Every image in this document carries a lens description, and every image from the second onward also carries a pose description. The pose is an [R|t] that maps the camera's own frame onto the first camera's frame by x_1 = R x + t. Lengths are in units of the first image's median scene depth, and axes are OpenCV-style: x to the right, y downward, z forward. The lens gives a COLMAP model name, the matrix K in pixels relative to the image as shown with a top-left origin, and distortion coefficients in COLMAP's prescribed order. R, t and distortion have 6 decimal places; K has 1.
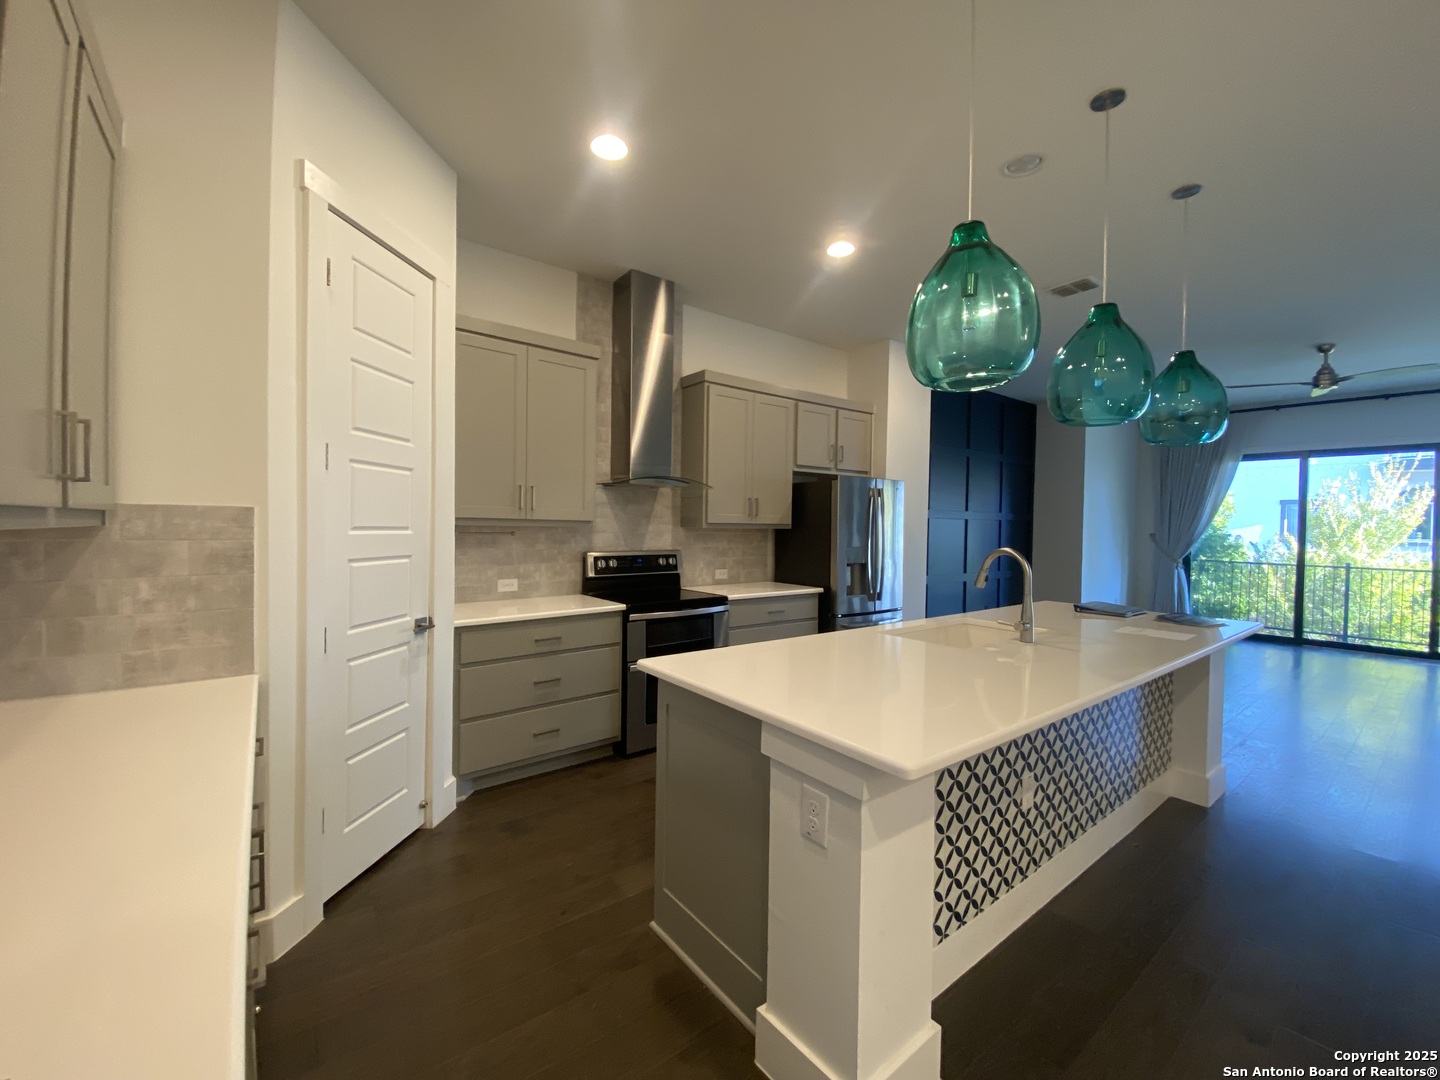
lens RADIAL K [[583.8, 0, 713.3], [0, 583.8, 536.6], [0, 0, 1]] dist [-0.001823, -0.010149]
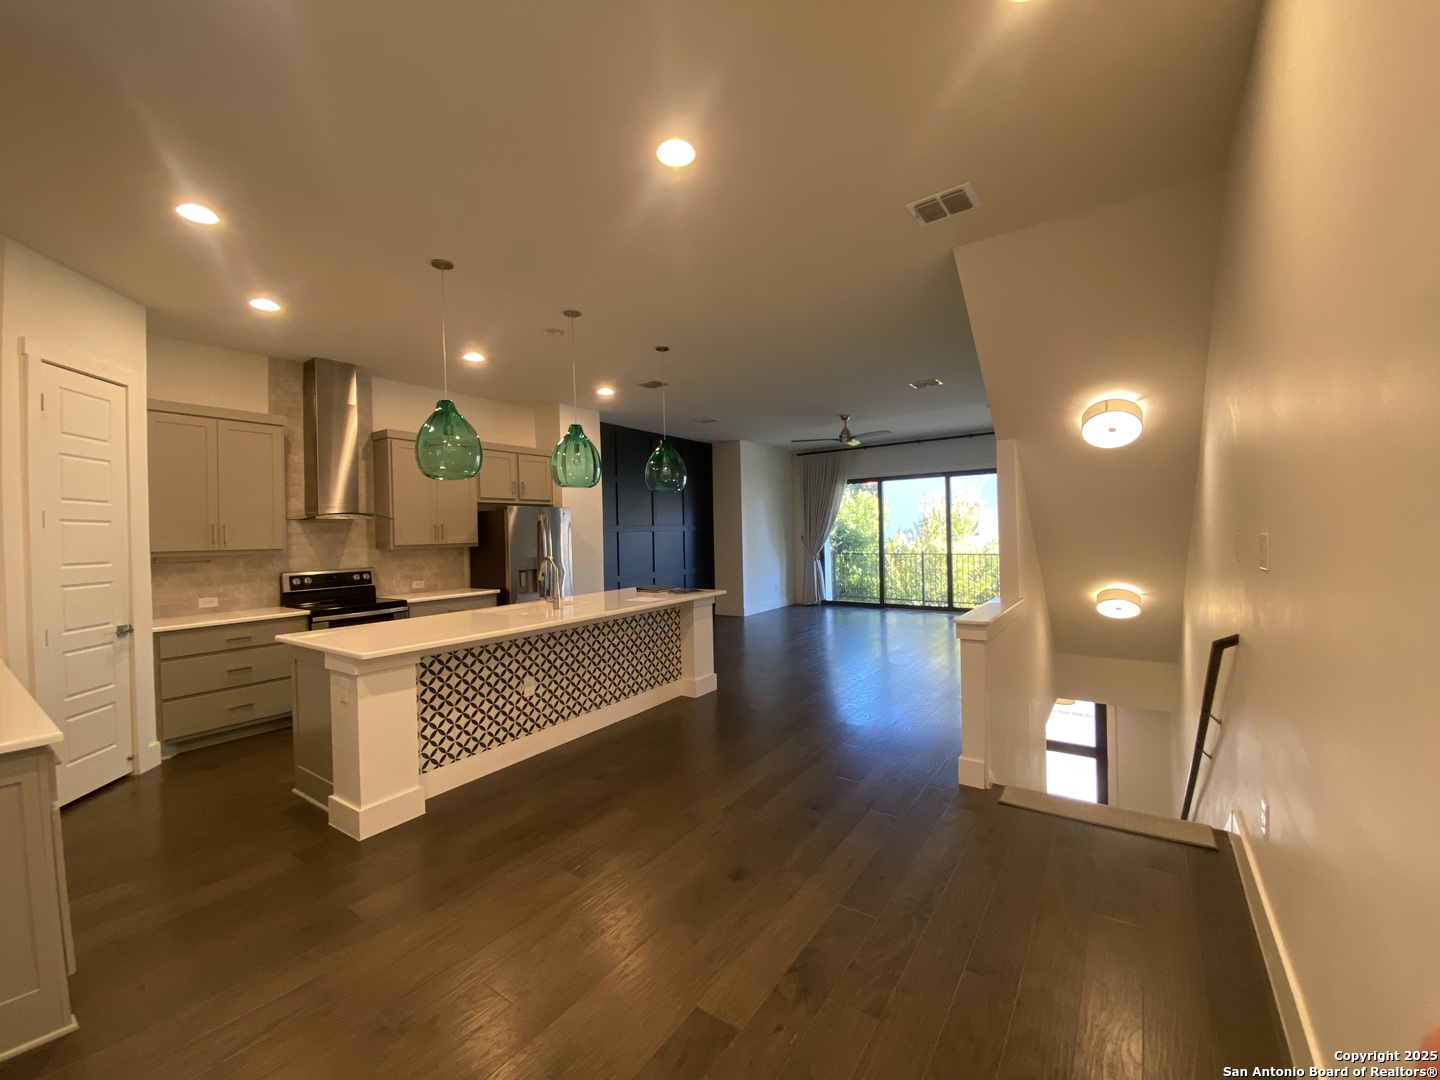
lens RADIAL K [[583.8, 0, 727.3], [0, 583.8, 538.7], [0, 0, 1]] dist [-0.001823, -0.010149]
pose [[0.940535, -0.039489, 0.337394, 0.276544], [0.044017, 0.999014, -0.005779, 0.001785], [-0.336833, 0.020287, 0.941346, -0.539330]]
